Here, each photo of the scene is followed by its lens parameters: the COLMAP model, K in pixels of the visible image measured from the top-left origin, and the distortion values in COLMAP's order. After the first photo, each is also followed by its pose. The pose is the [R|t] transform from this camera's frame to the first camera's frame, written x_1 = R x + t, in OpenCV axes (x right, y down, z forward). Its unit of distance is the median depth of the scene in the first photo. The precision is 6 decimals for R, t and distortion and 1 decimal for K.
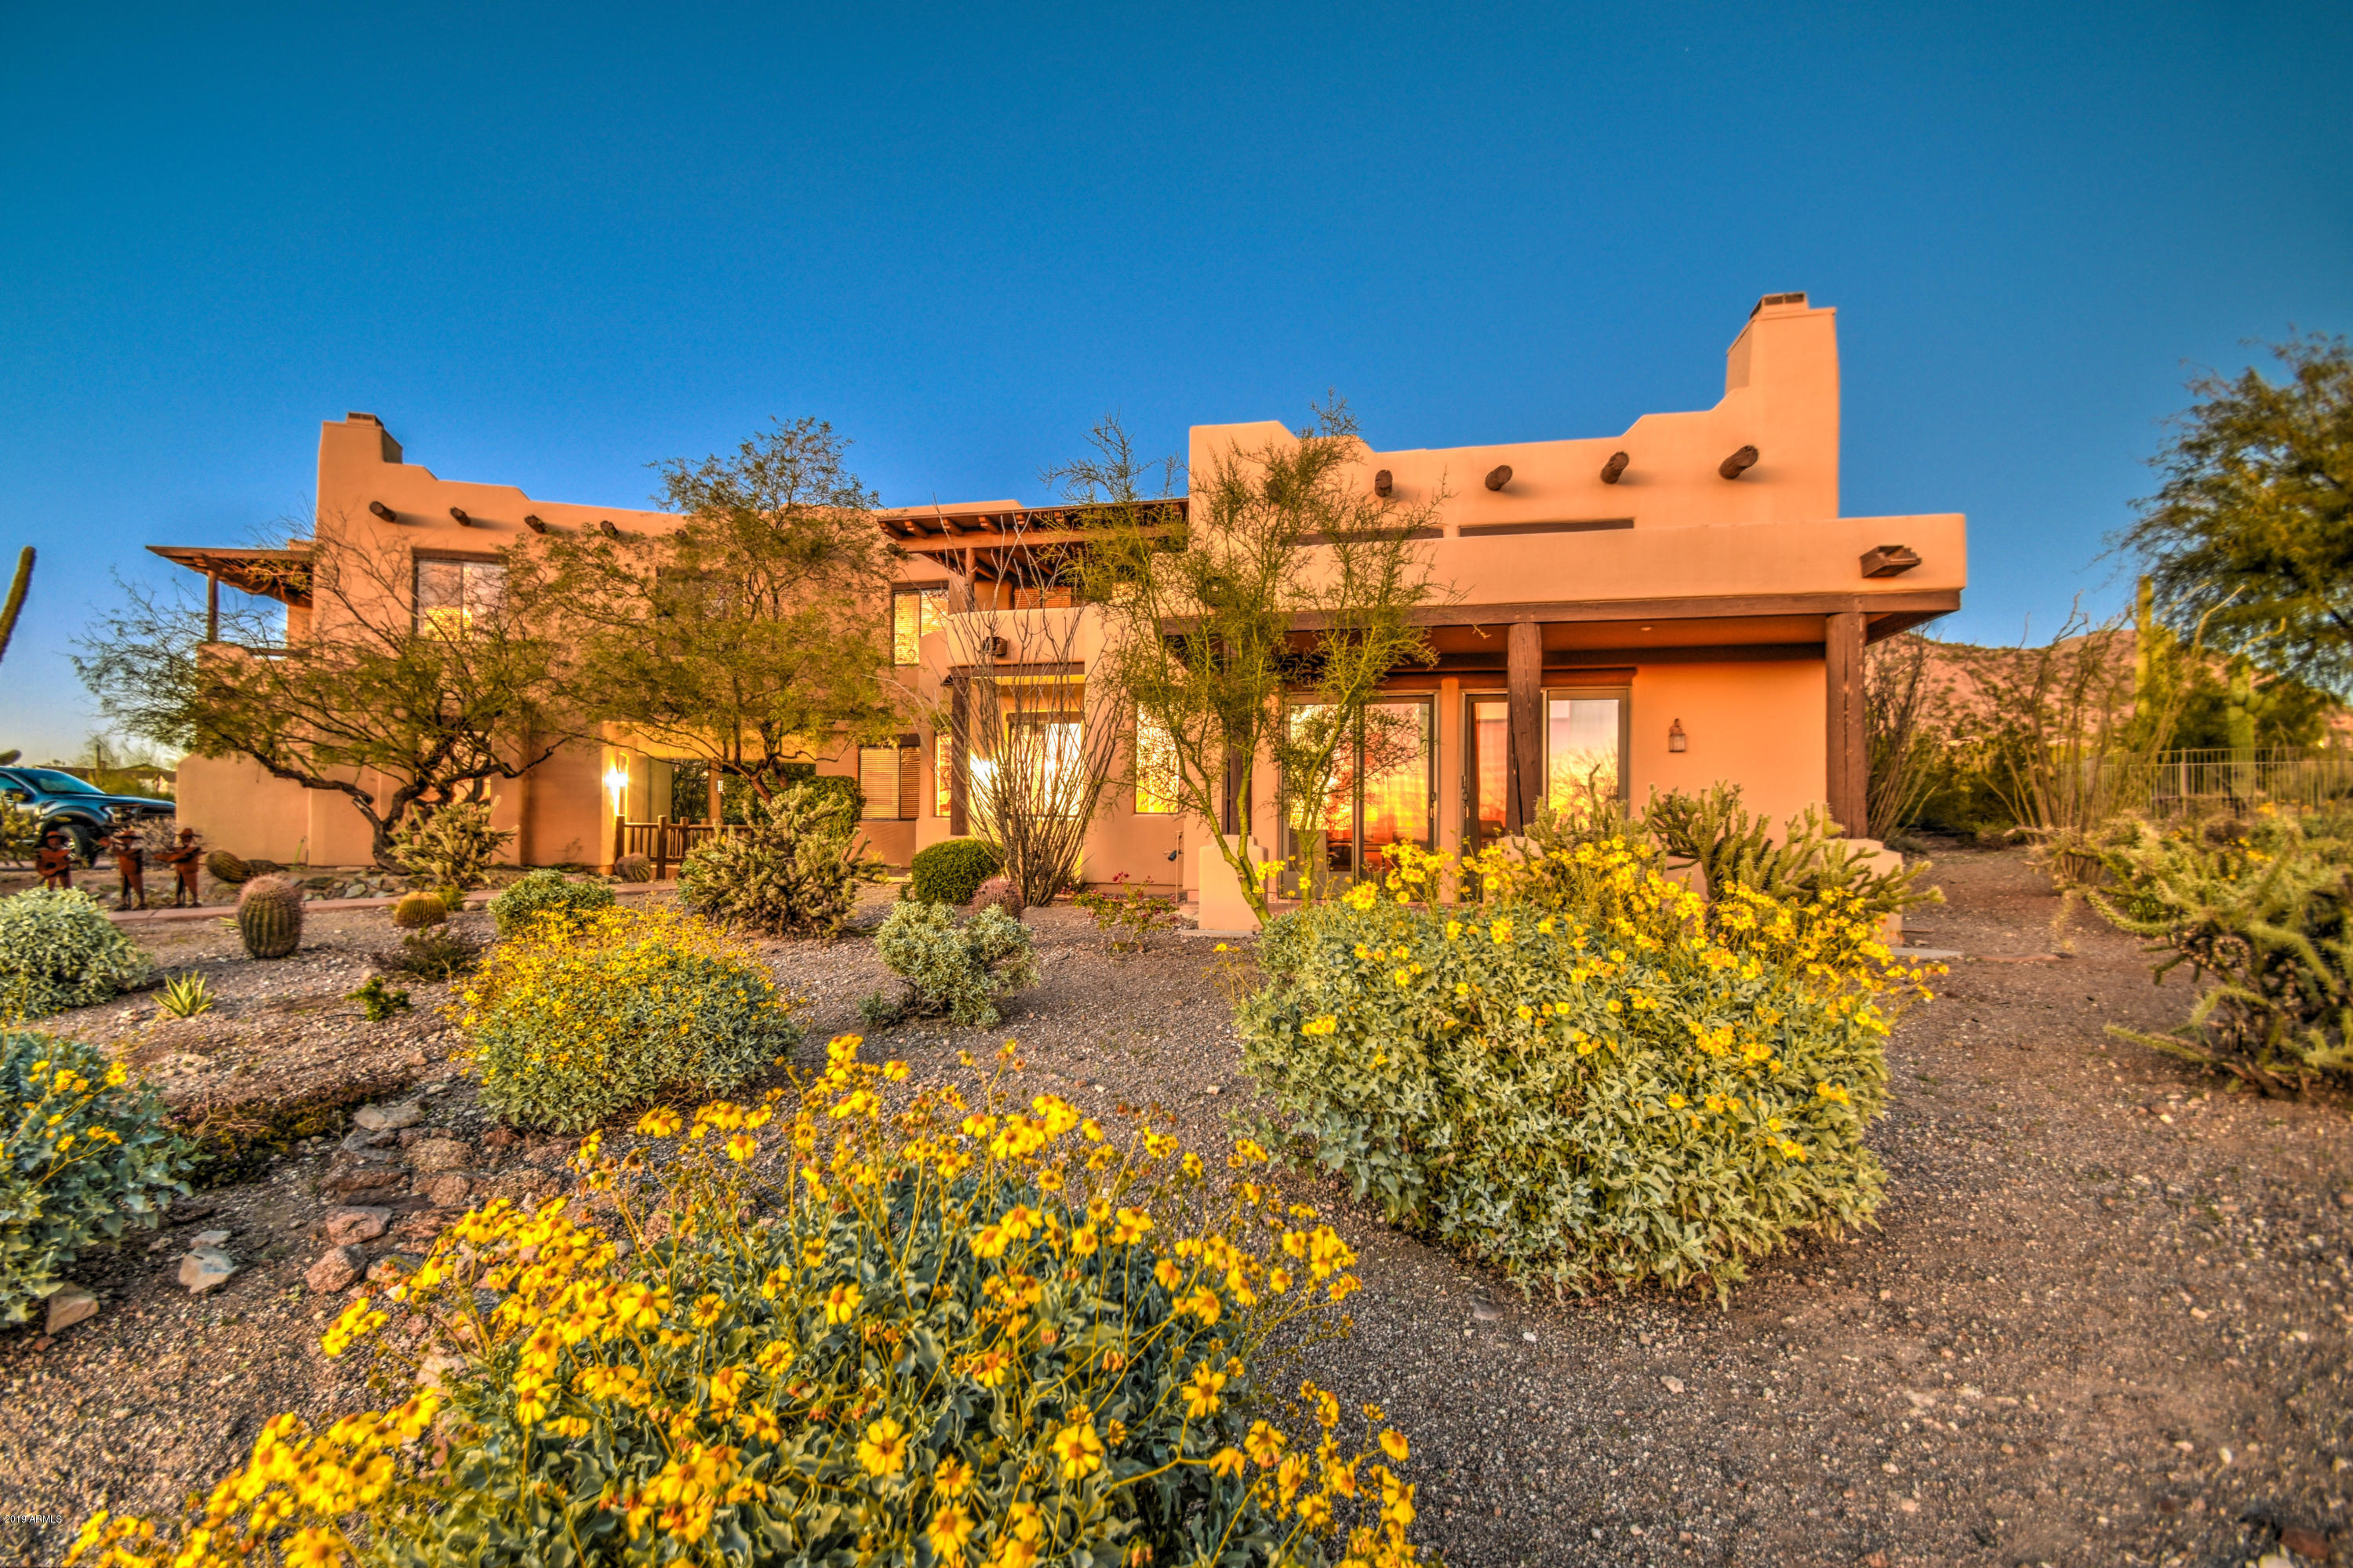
lens RADIAL K [[1054.0, 0, 1134.8], [0, 1054.0, 824.0], [0, 0, 1]] dist [0.008313, -0.013811]
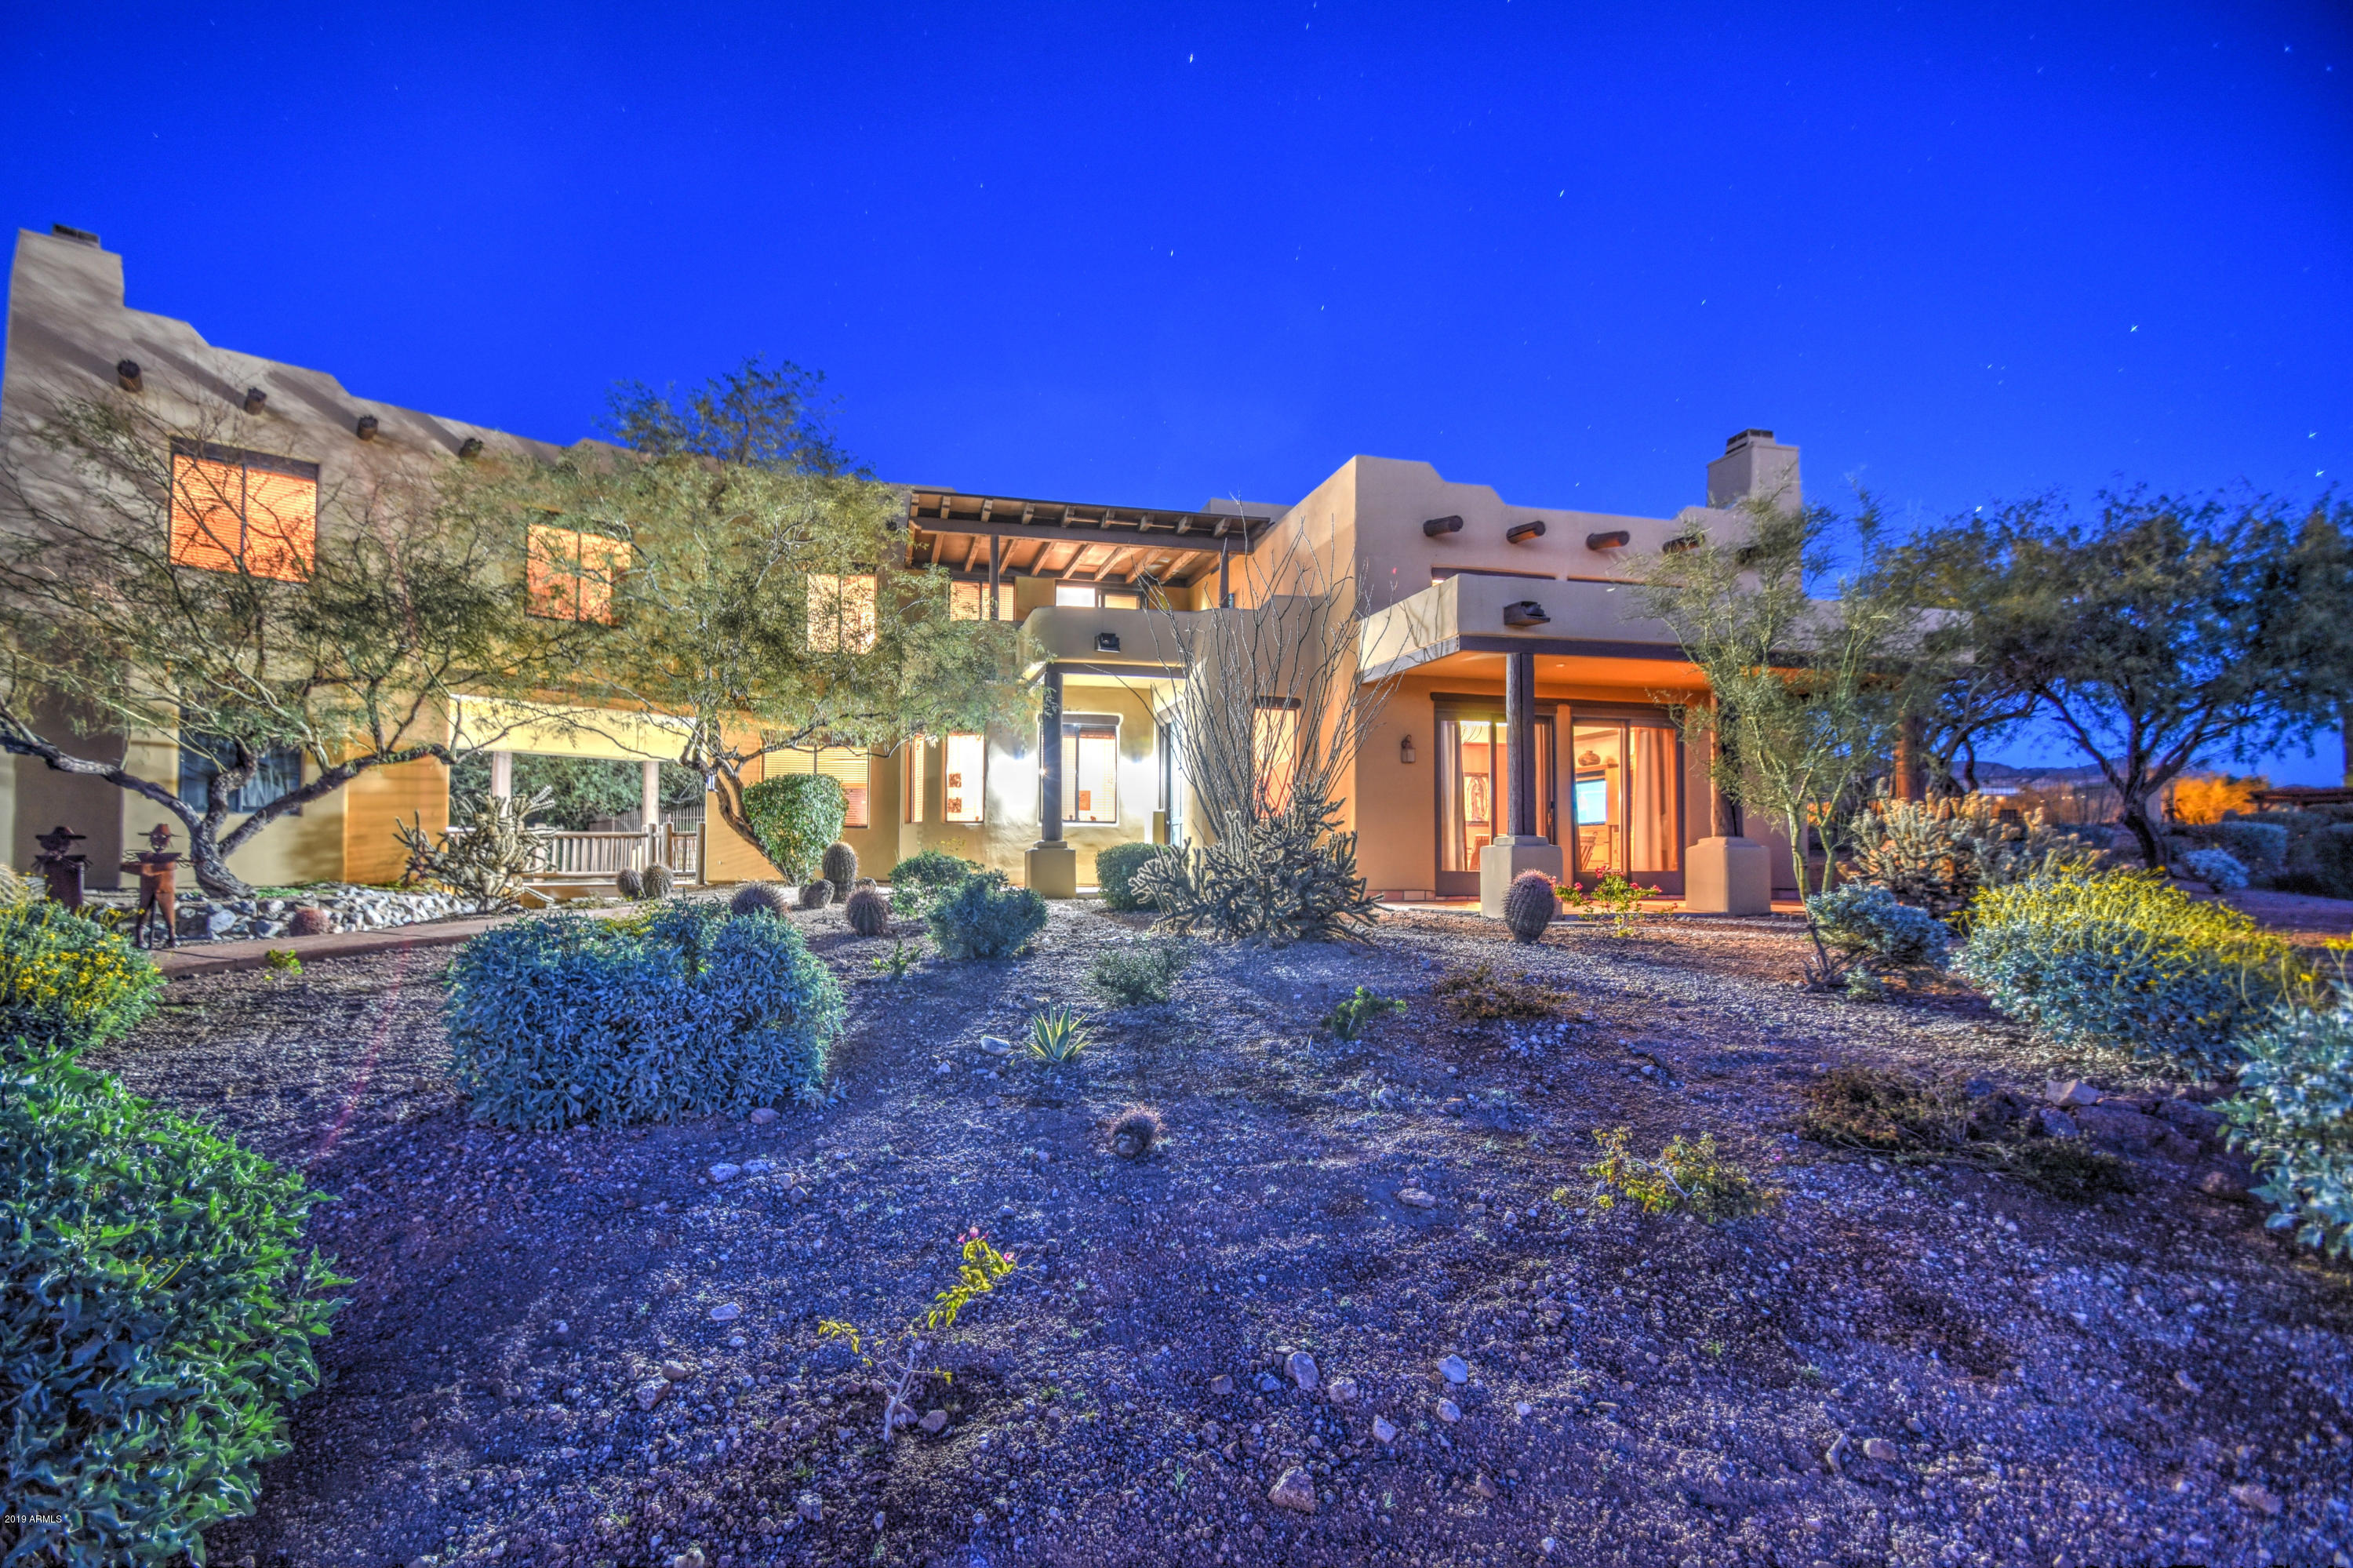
lens RADIAL K [[1037.6, 0, 1133.0], [0, 1037.6, 821.2], [0, 0, 1]] dist [0.010415, -0.015593]
pose [[0.901736, 0.009398, 0.432184, -0.628691], [-0.001445, 0.999824, -0.018725, 0.013826], [-0.432284, 0.016261, 0.901591, 0.166137]]
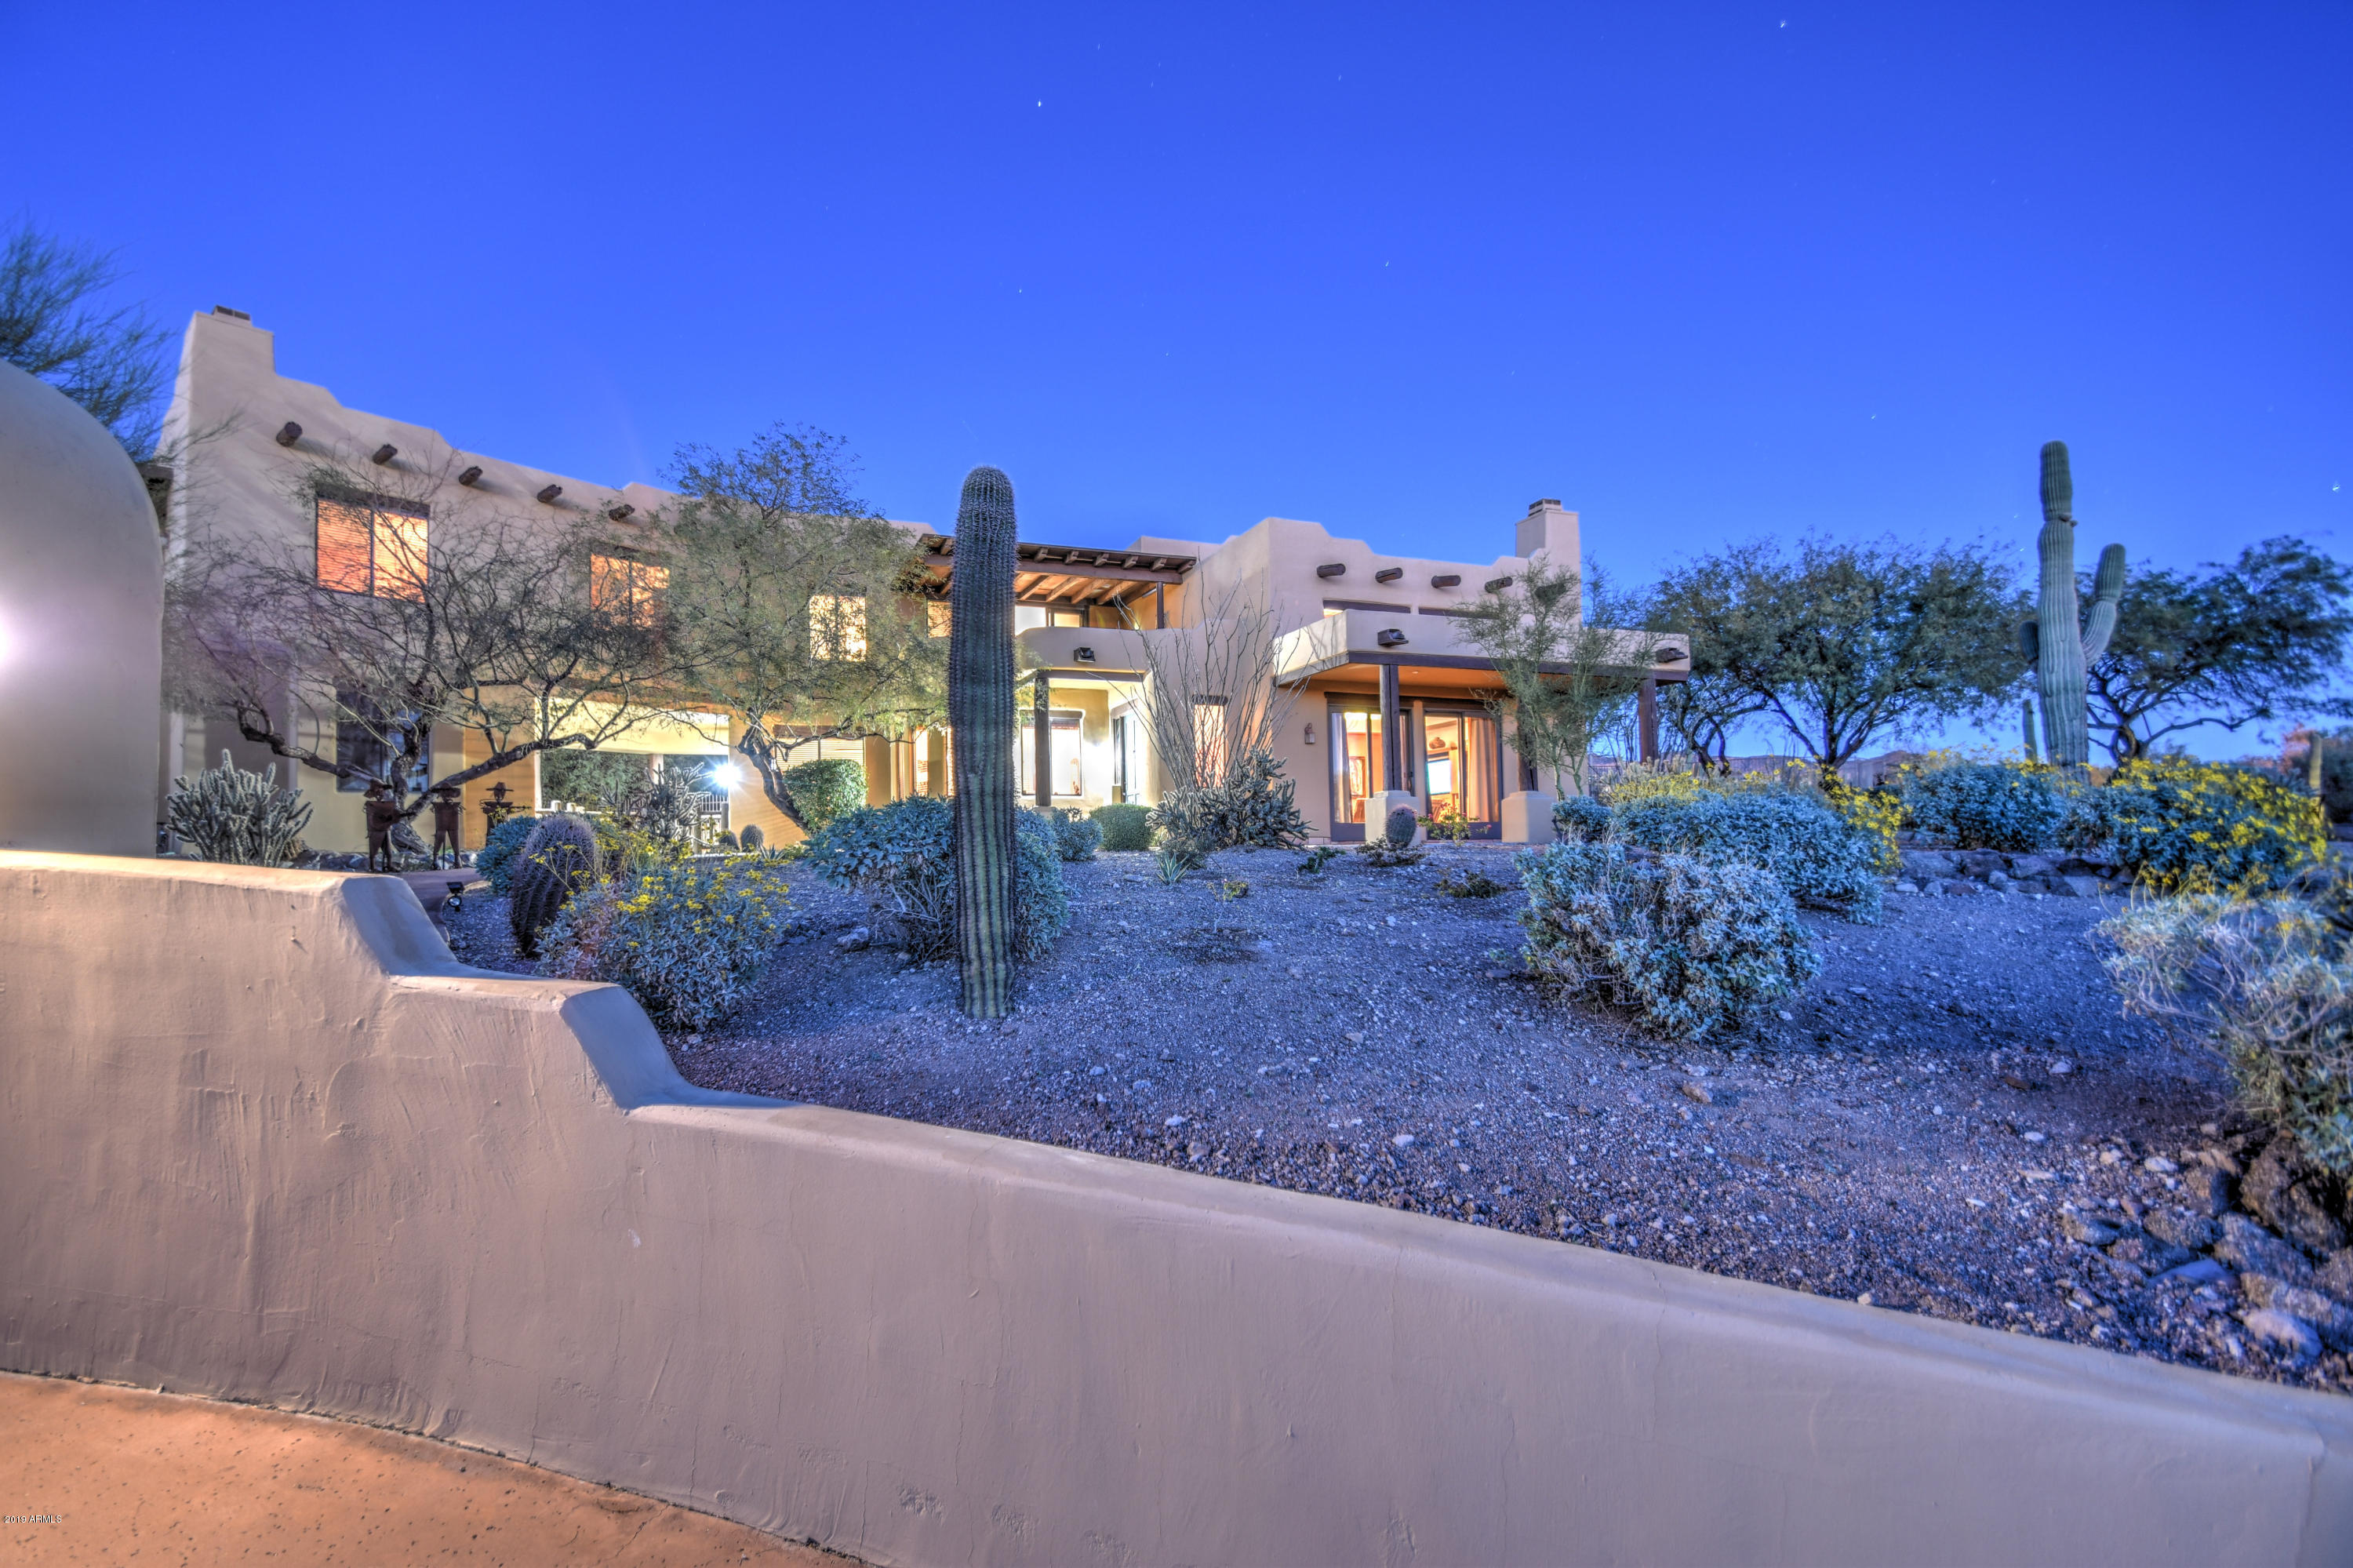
lens RADIAL K [[1037.6, 0, 1133.0], [0, 1037.6, 821.2], [0, 0, 1]] dist [0.010415, -0.015593]
pose [[0.840953, -0.005535, 0.541079, -0.918430], [0.018876, 0.999639, -0.019111, 0.066945], [-0.540778, 0.026285, 0.840754, -0.089680]]
